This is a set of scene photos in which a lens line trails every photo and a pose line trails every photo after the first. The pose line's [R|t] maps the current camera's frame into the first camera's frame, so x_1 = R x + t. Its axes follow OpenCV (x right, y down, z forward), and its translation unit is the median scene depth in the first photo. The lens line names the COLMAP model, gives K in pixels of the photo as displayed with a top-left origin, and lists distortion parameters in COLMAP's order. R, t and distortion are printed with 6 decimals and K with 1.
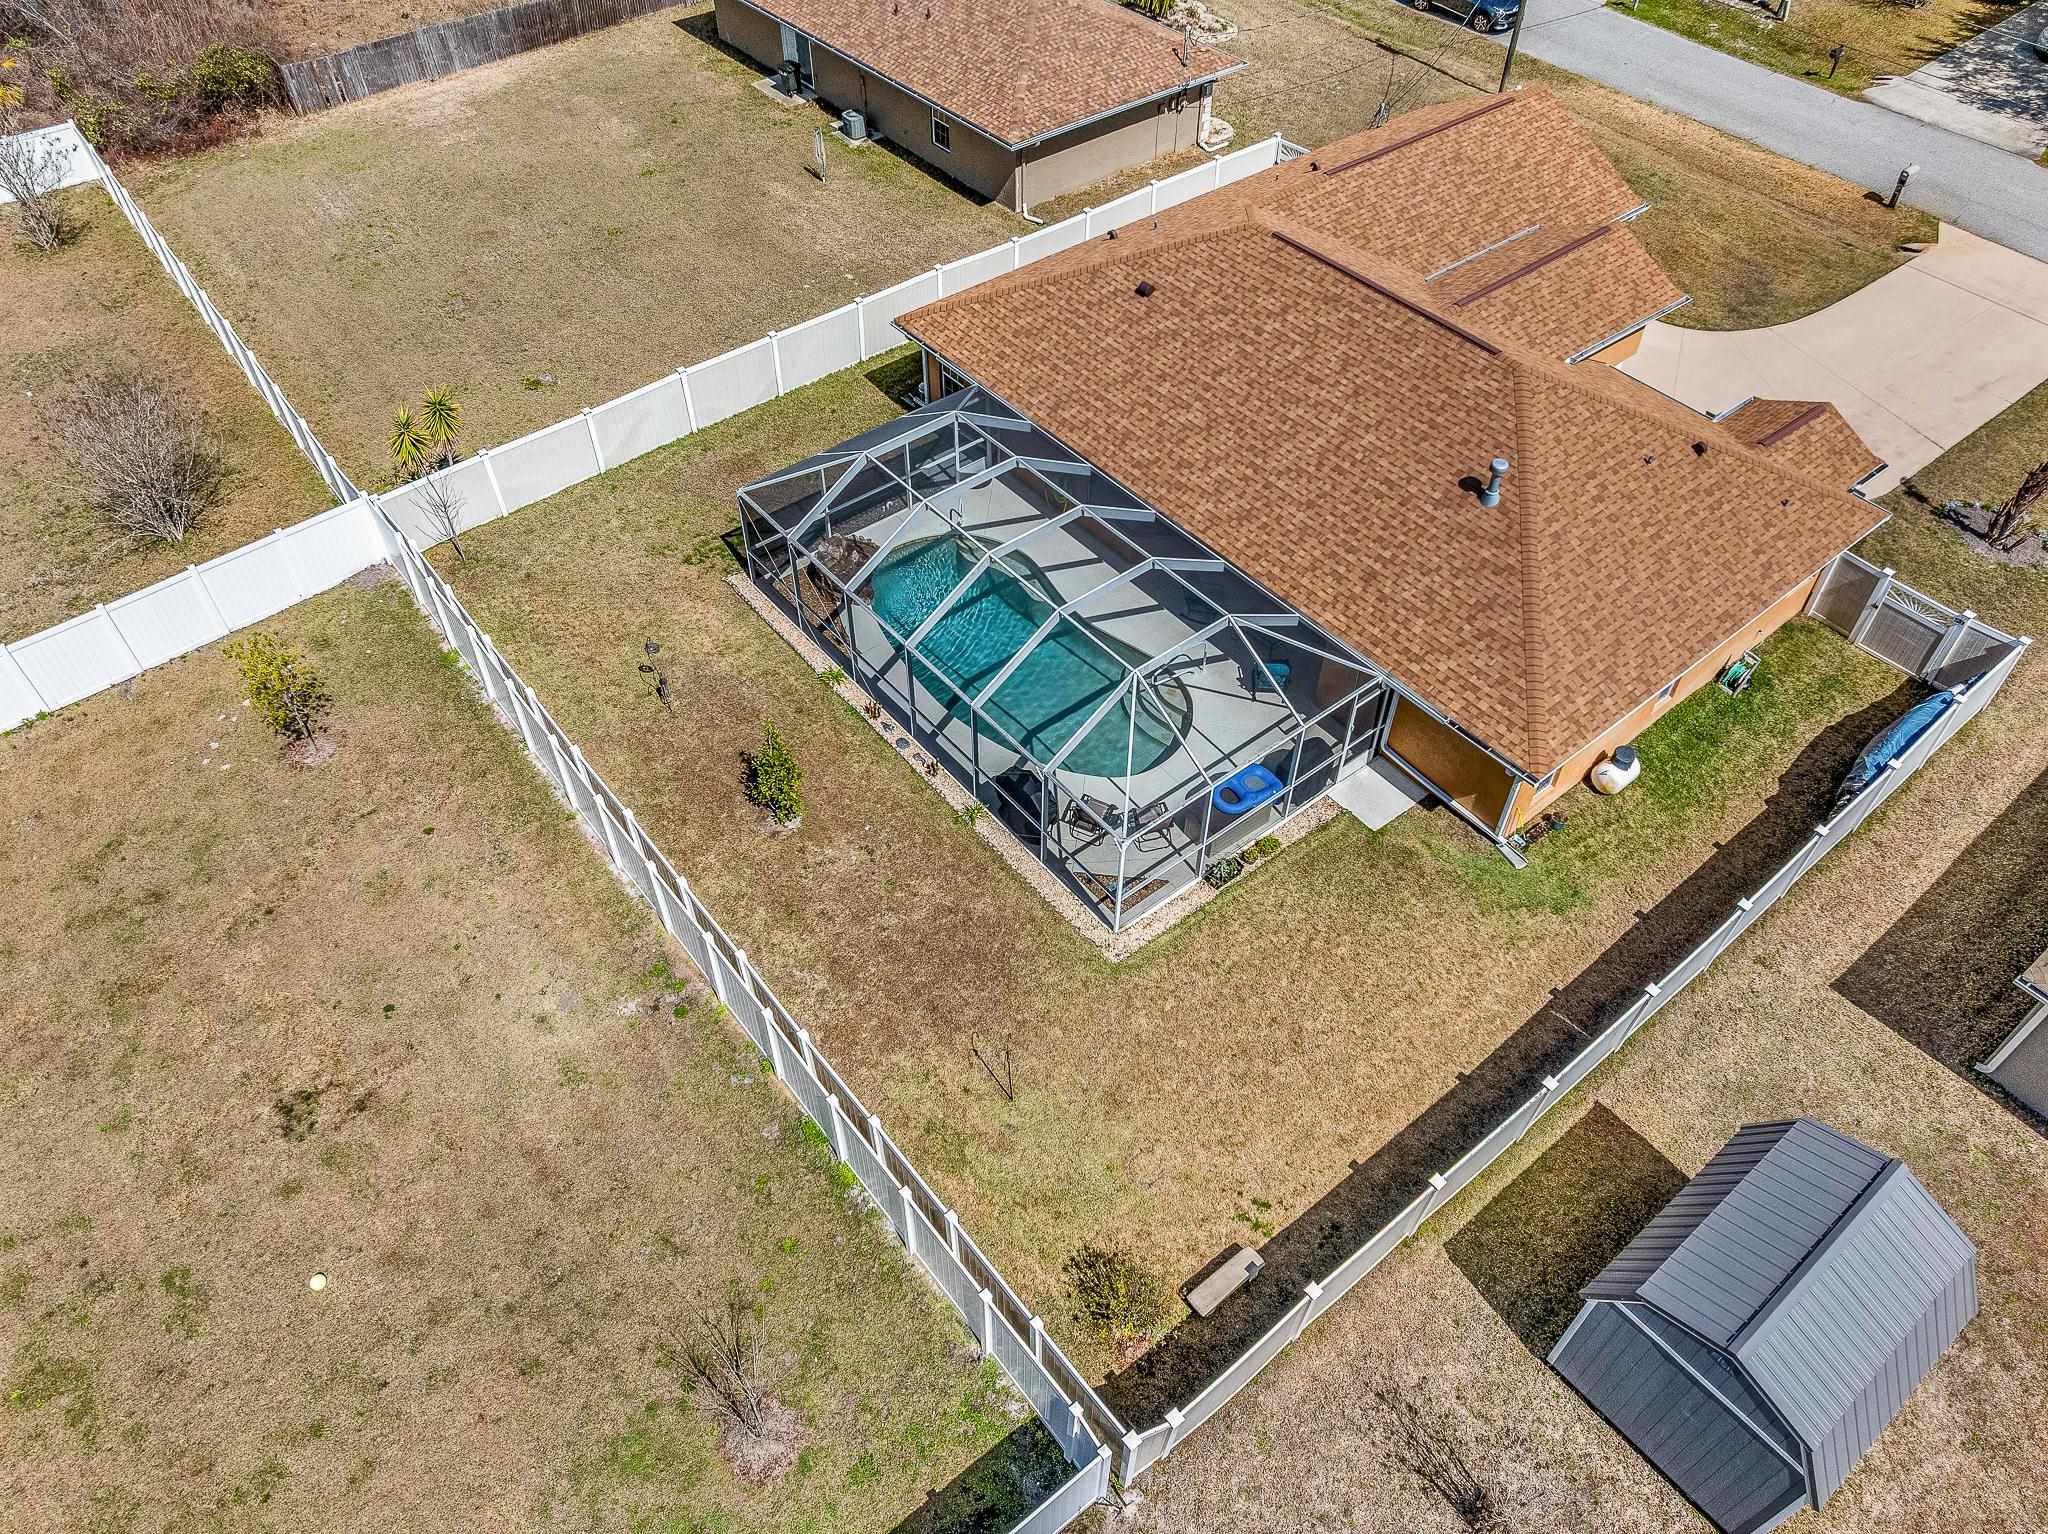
lens RADIAL K [[1418.7, 0, 1024.0], [0, 1418.7, 767.0], [0, 0, 1]] dist [-0.000616, 0.000421]
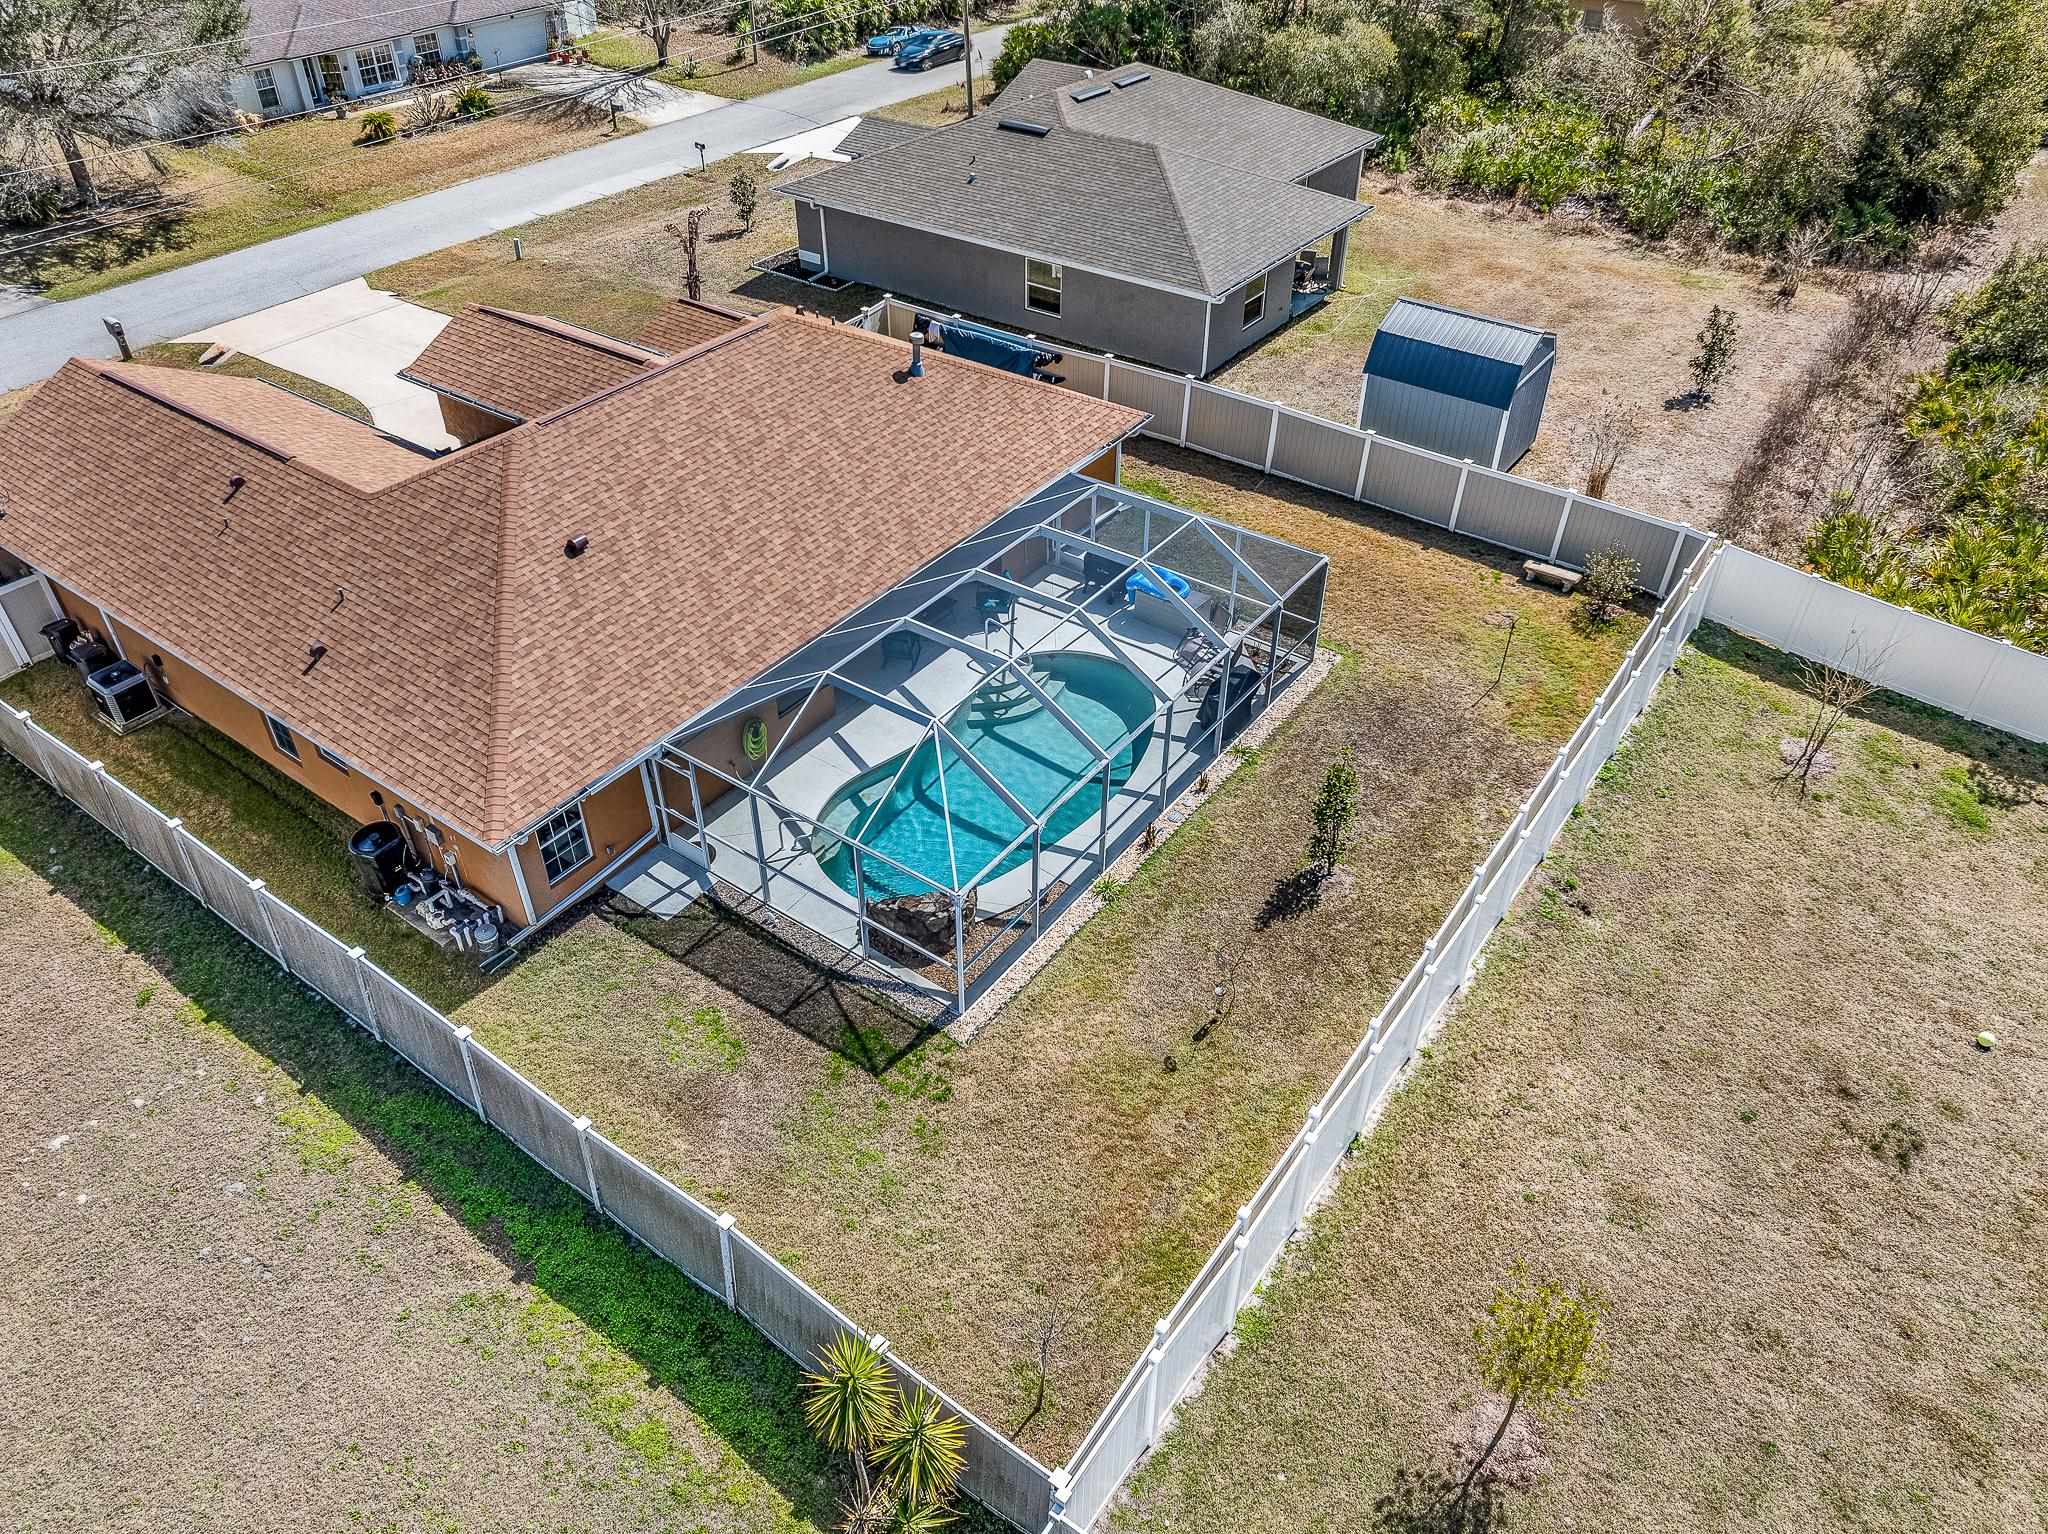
lens RADIAL K [[1418.7, 0, 1024.0], [0, 1418.7, 767.0], [0, 0, 1]] dist [-0.000616, 0.000421]
pose [[-0.264205, -0.607101, 0.749416, -0.700046], [0.712031, 0.401334, 0.576145, -0.604558], [-0.650544, 0.685828, 0.326240, 0.702387]]
